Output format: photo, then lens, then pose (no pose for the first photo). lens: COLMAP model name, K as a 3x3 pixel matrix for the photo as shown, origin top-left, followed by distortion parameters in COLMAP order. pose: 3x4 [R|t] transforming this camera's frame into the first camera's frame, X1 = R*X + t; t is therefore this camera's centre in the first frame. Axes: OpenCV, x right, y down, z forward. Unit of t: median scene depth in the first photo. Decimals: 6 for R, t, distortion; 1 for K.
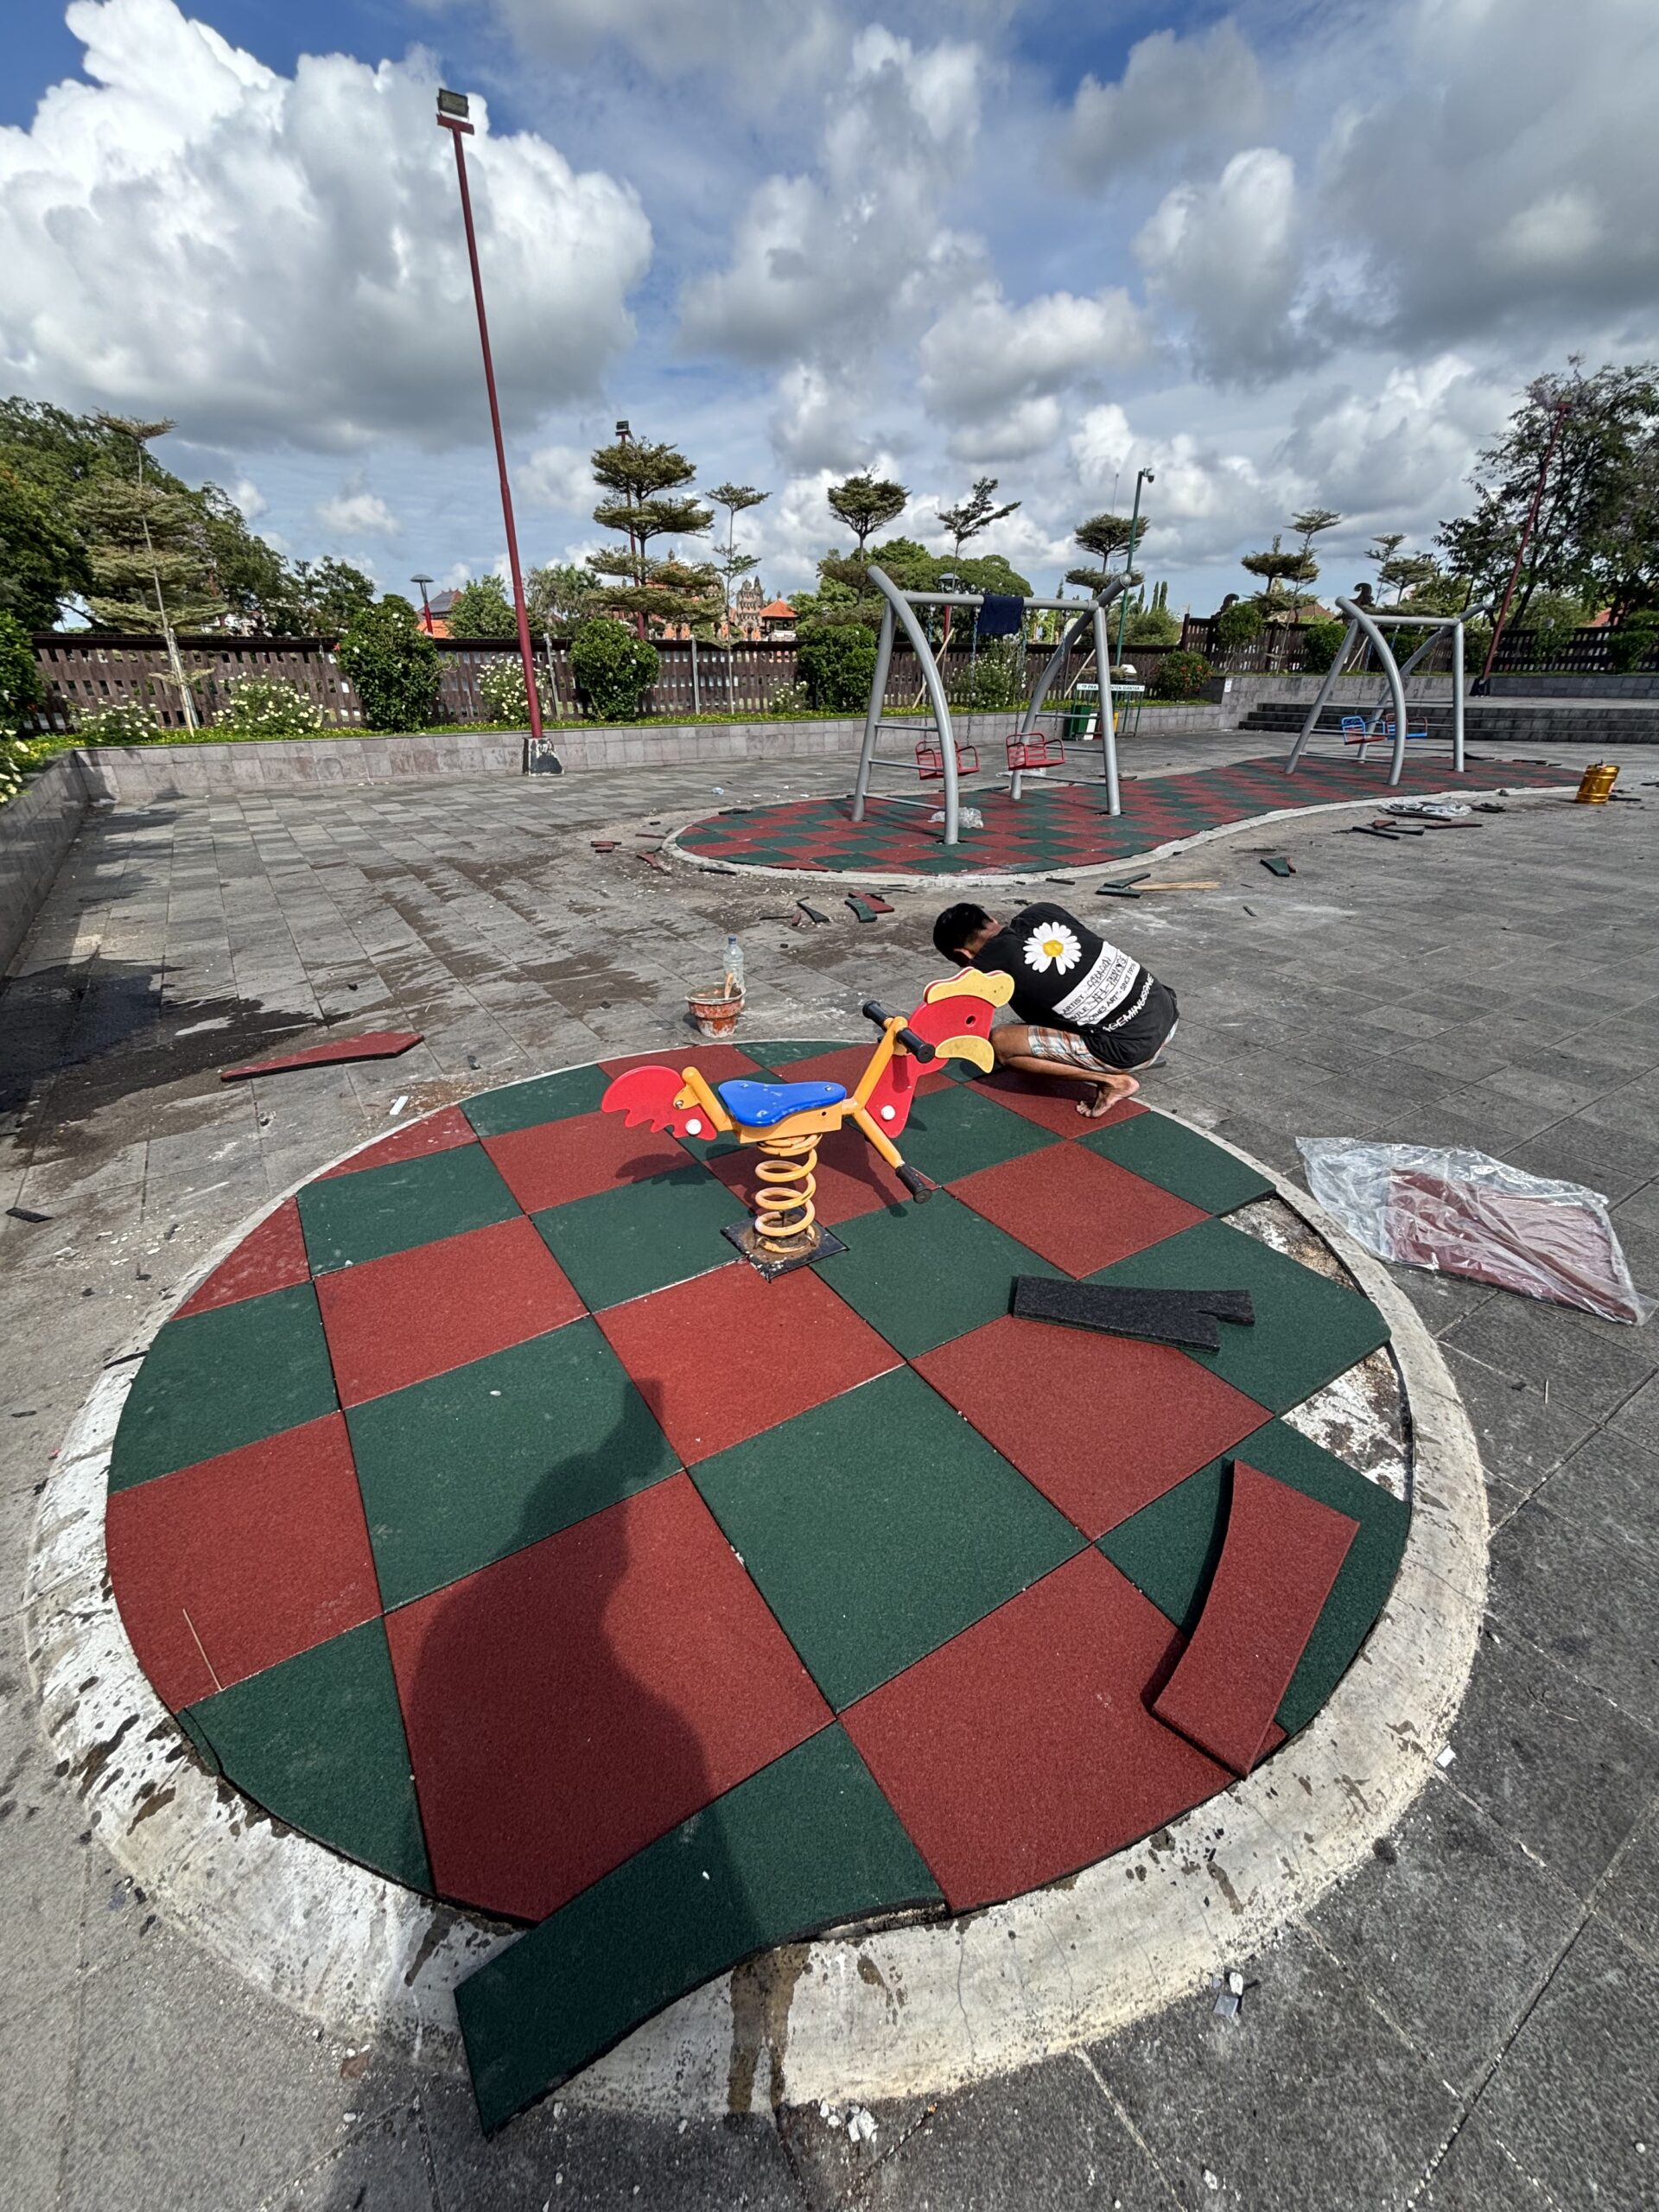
lens RADIAL K [[901.5, 0, 823.3], [0, 901.5, 1102.5], [0, 0, 1]] dist [-0.007127, 0.001328]
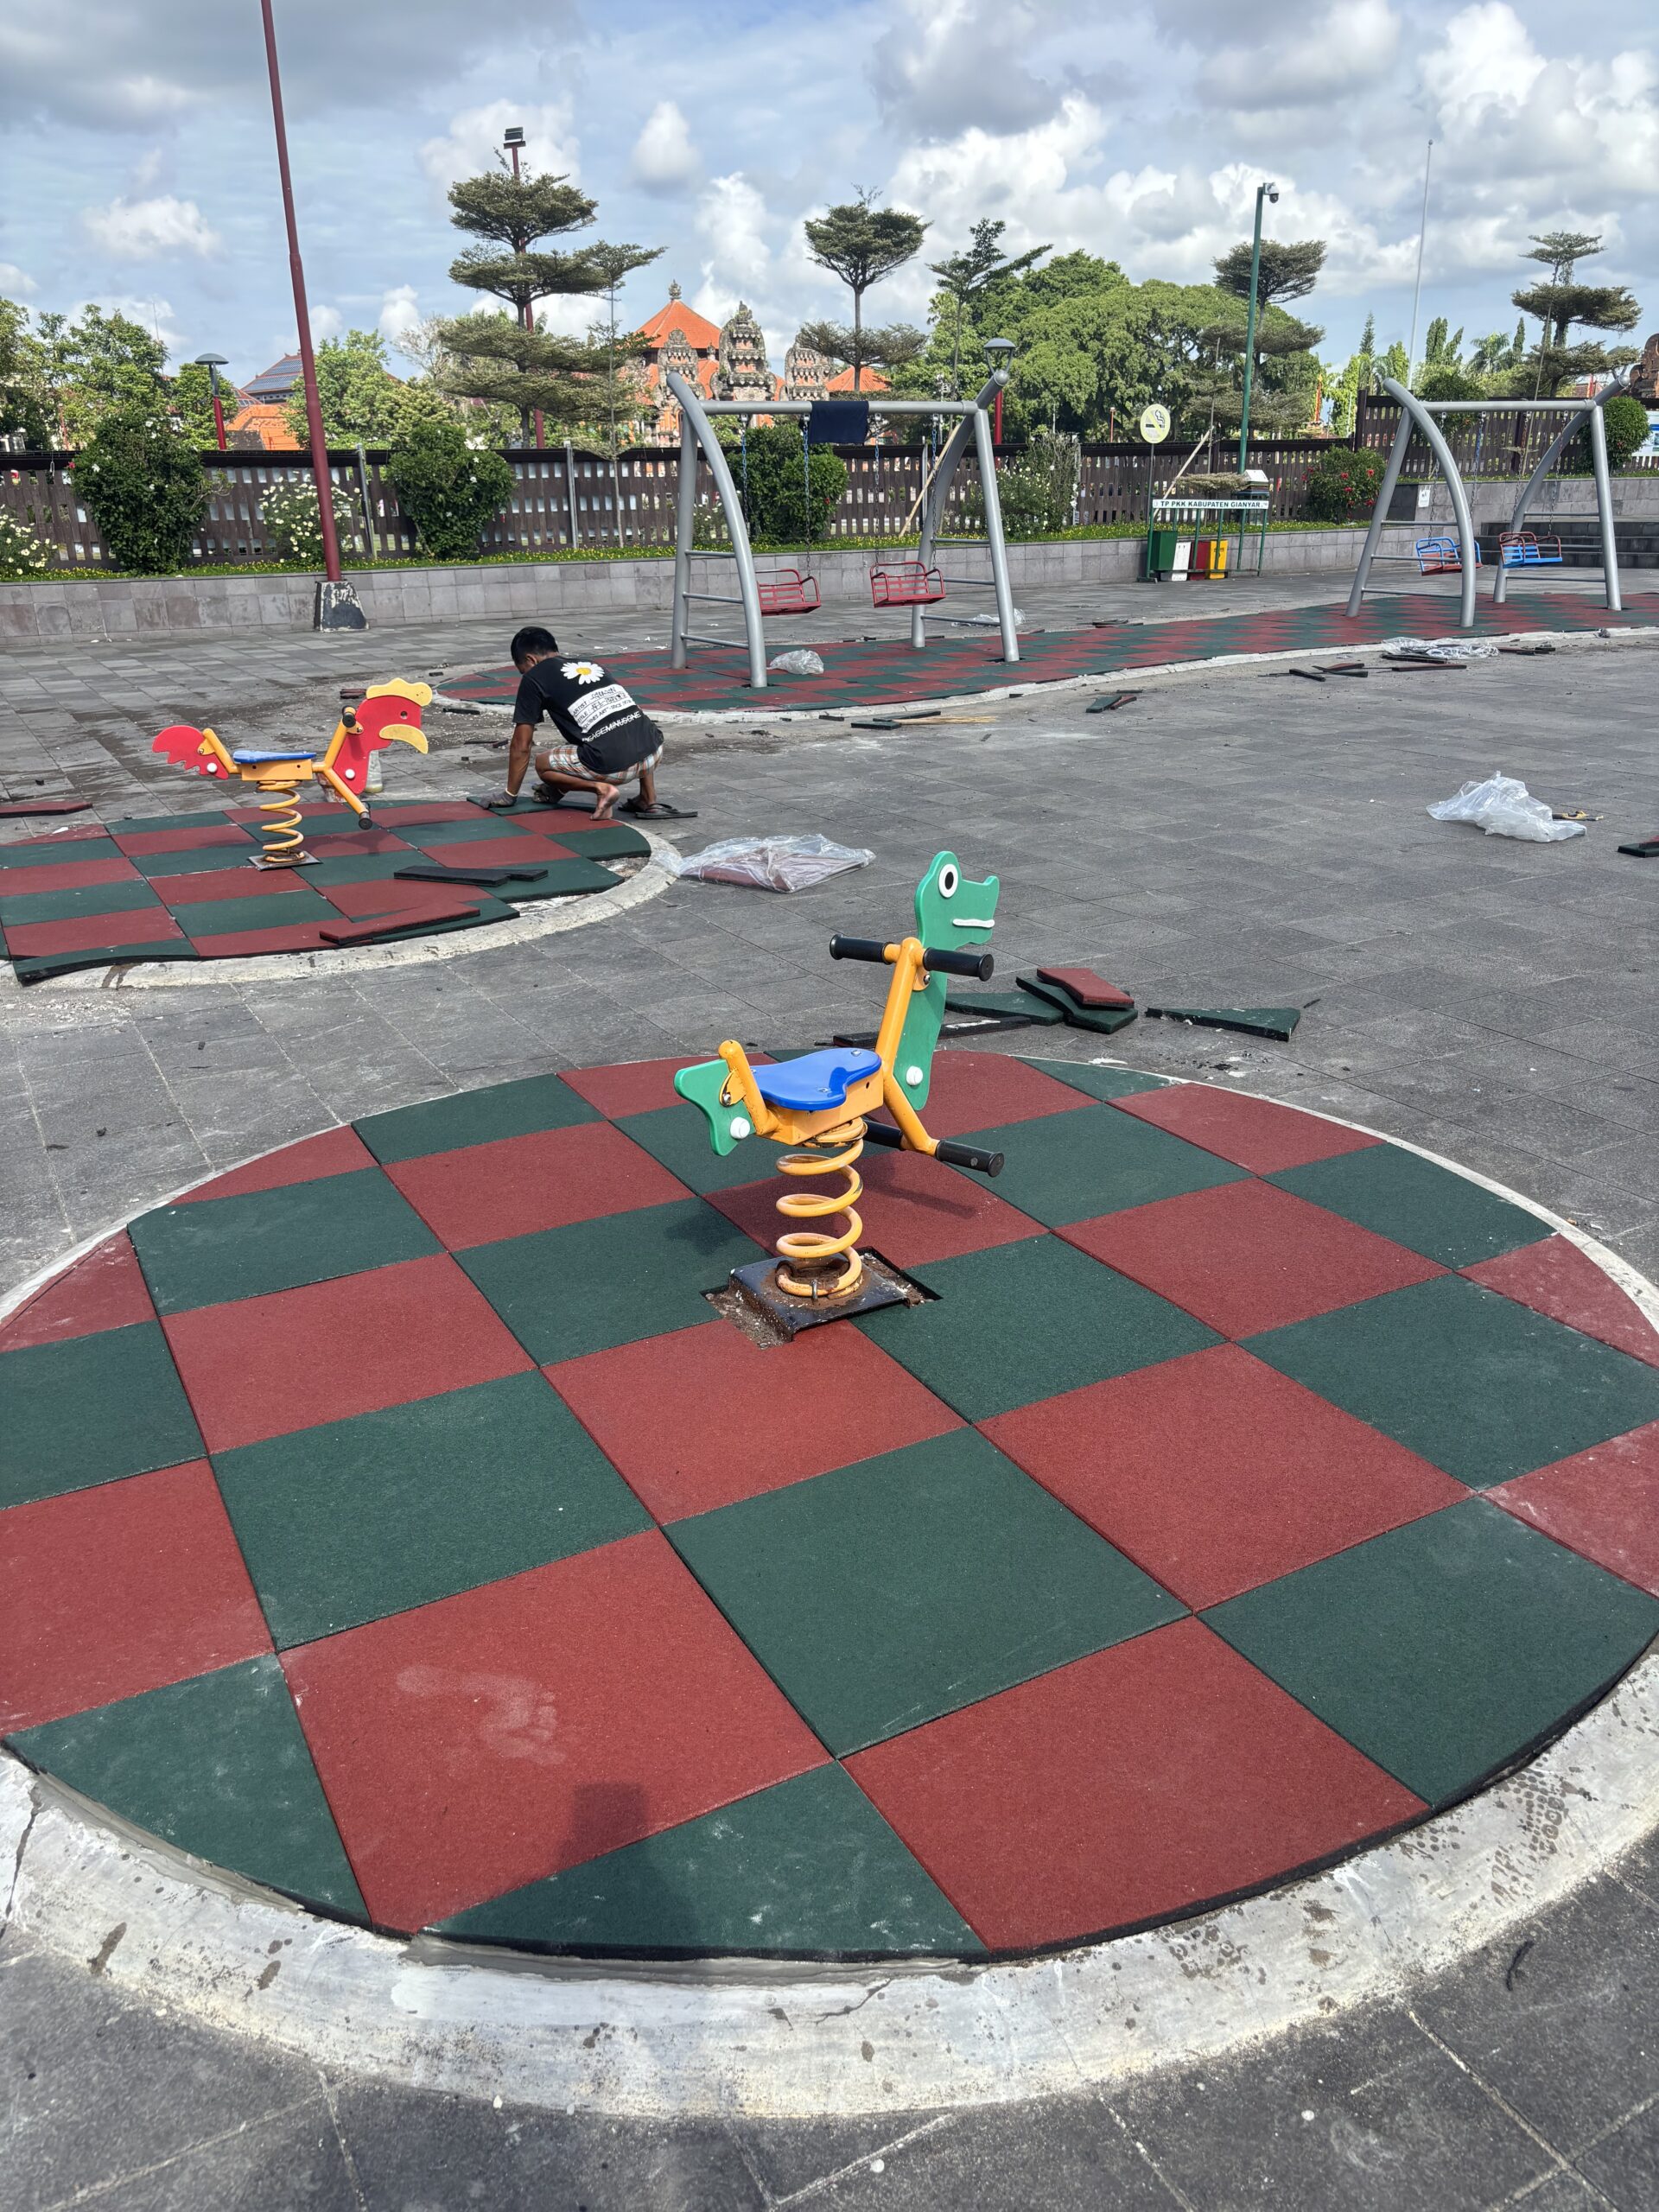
lens RADIAL K [[1685.4, 0, 845.3], [0, 1685.4, 1116.4], [0, 0, 1]] dist [0.042208, -0.051543]
pose [[0.997774, 0.010066, -0.065917, 0.147003], [-0.015875, 0.995976, -0.088207, 0.110419], [0.064764, 0.089057, 0.993919, -0.234871]]
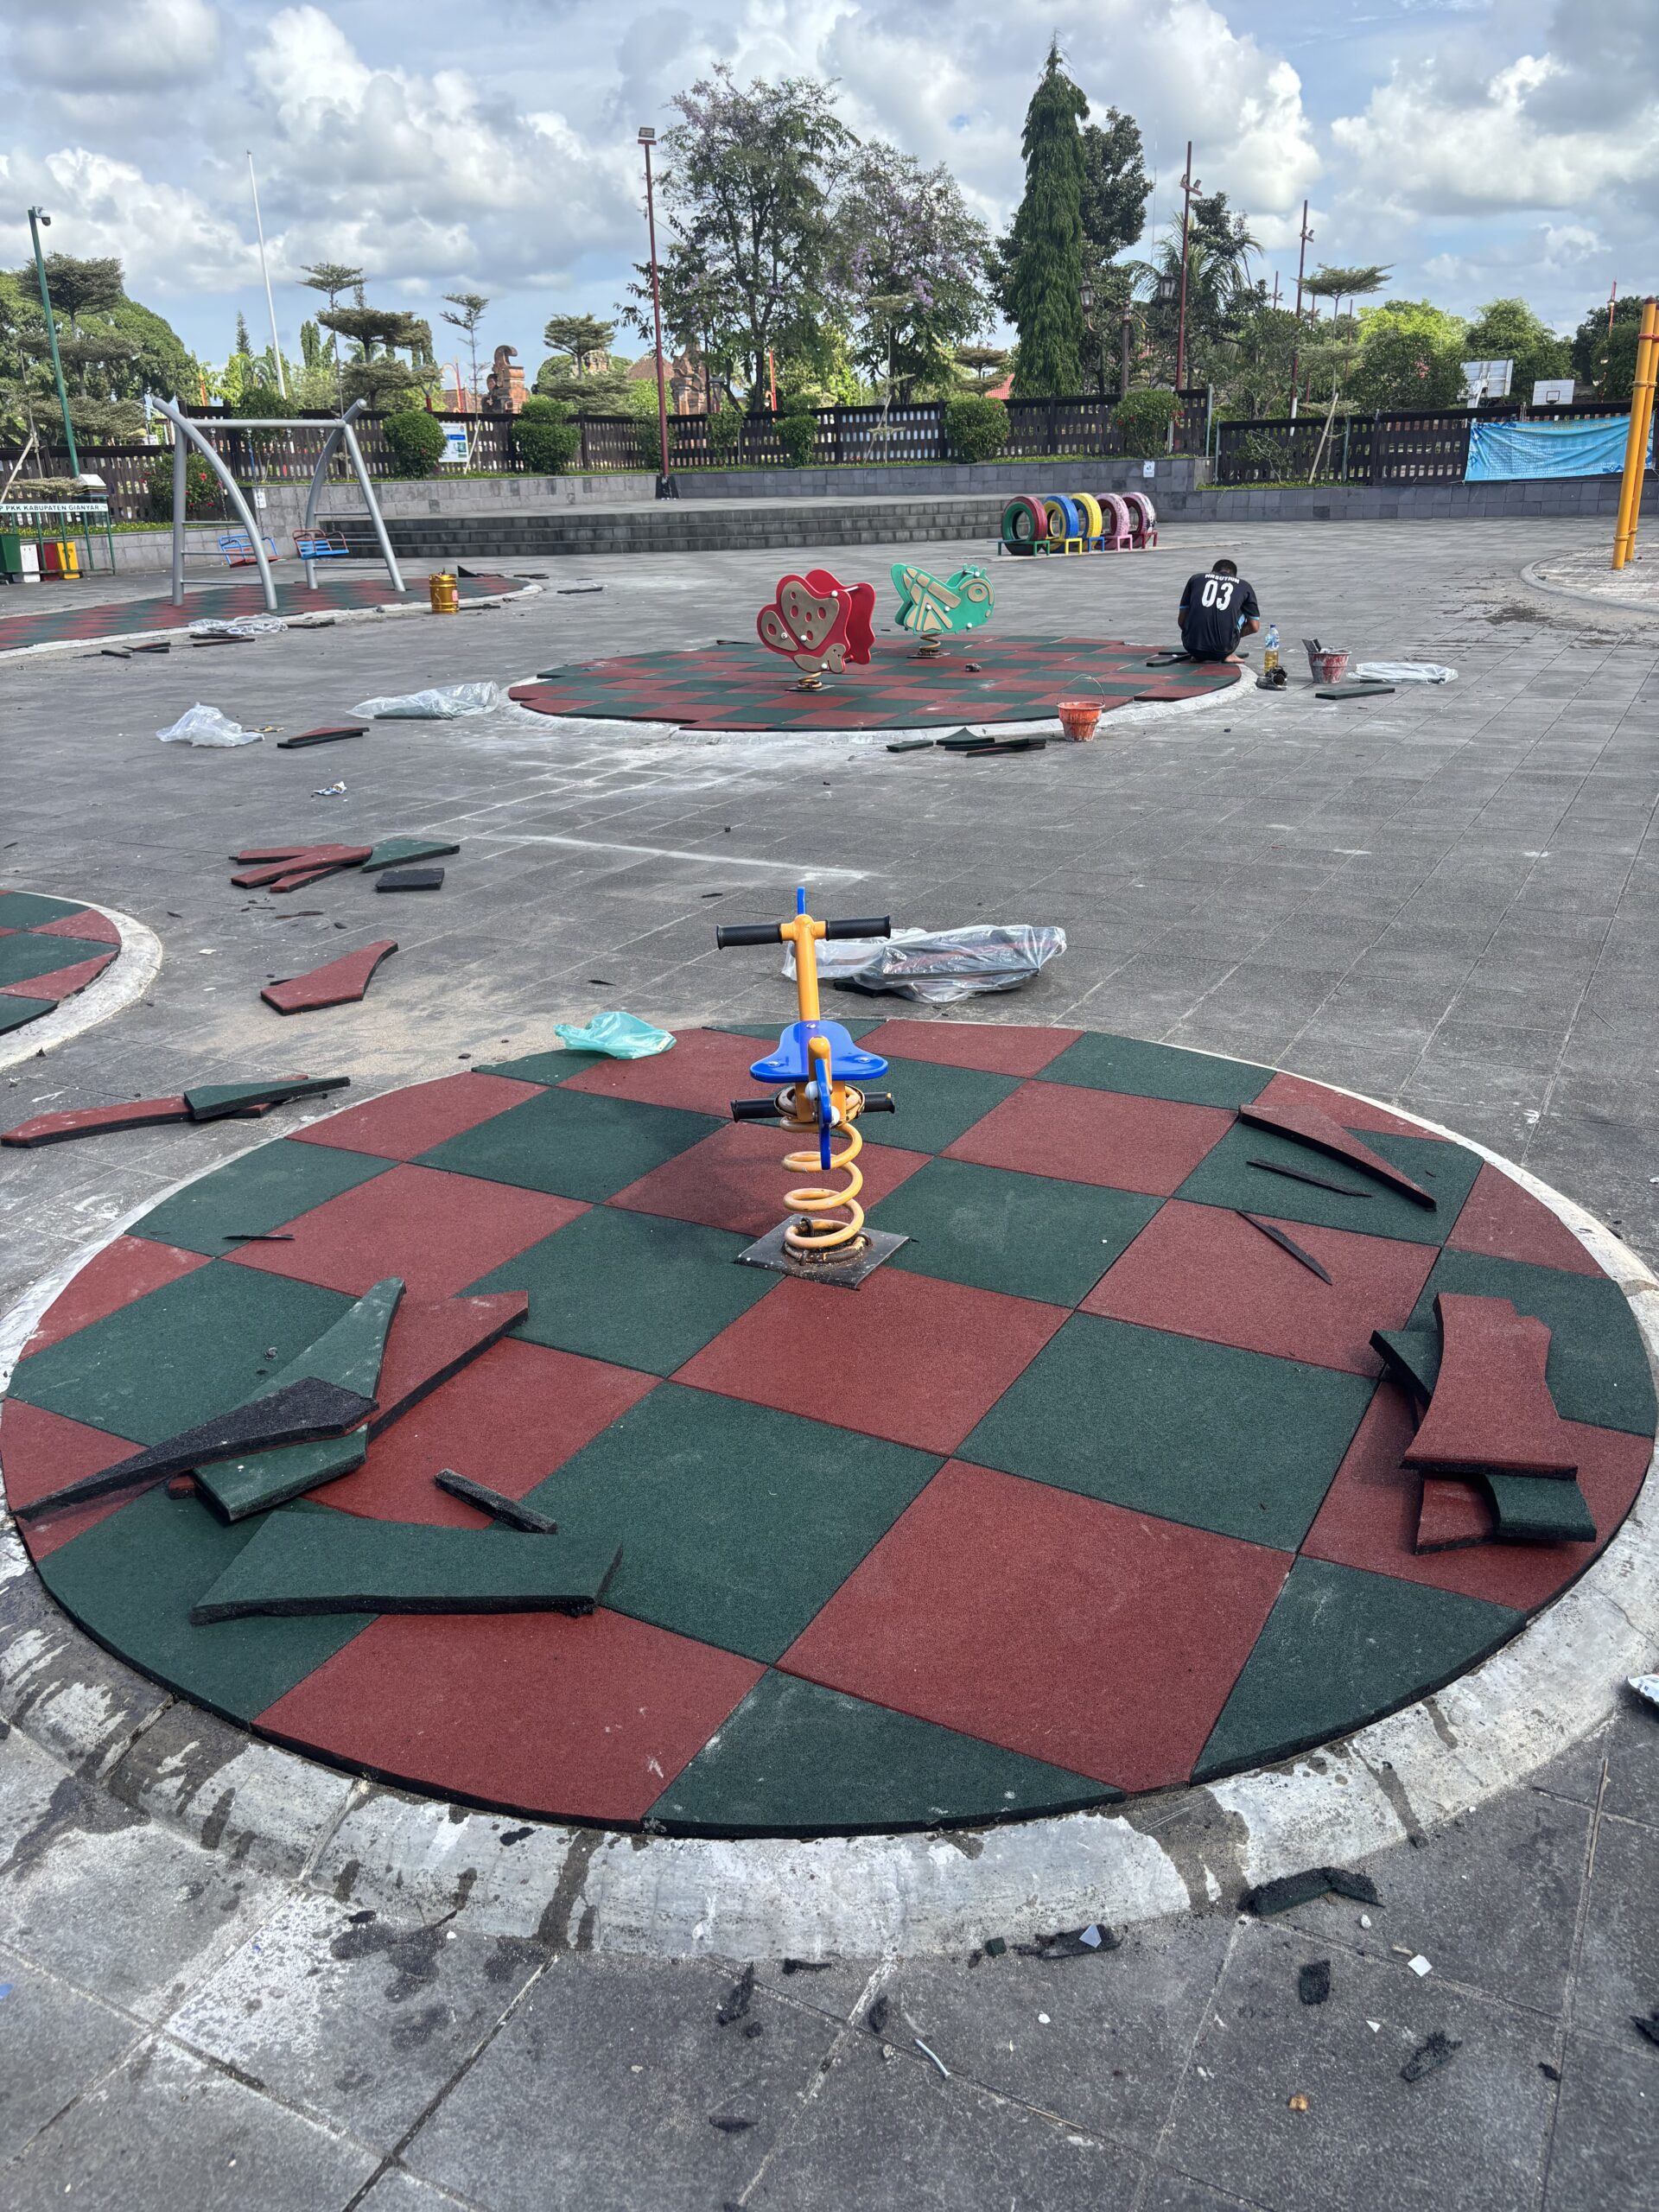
lens RADIAL K [[1685.4, 0, 847.2], [0, 1685.4, 1114.5], [0, 0, 1]] dist [0.042208, -0.051543]
pose [[0.870291, -0.196321, 0.451720, 0.182856], [0.233781, 0.971886, -0.028017, 0.191728], [-0.433520, 0.129986, 0.891720, -0.412436]]
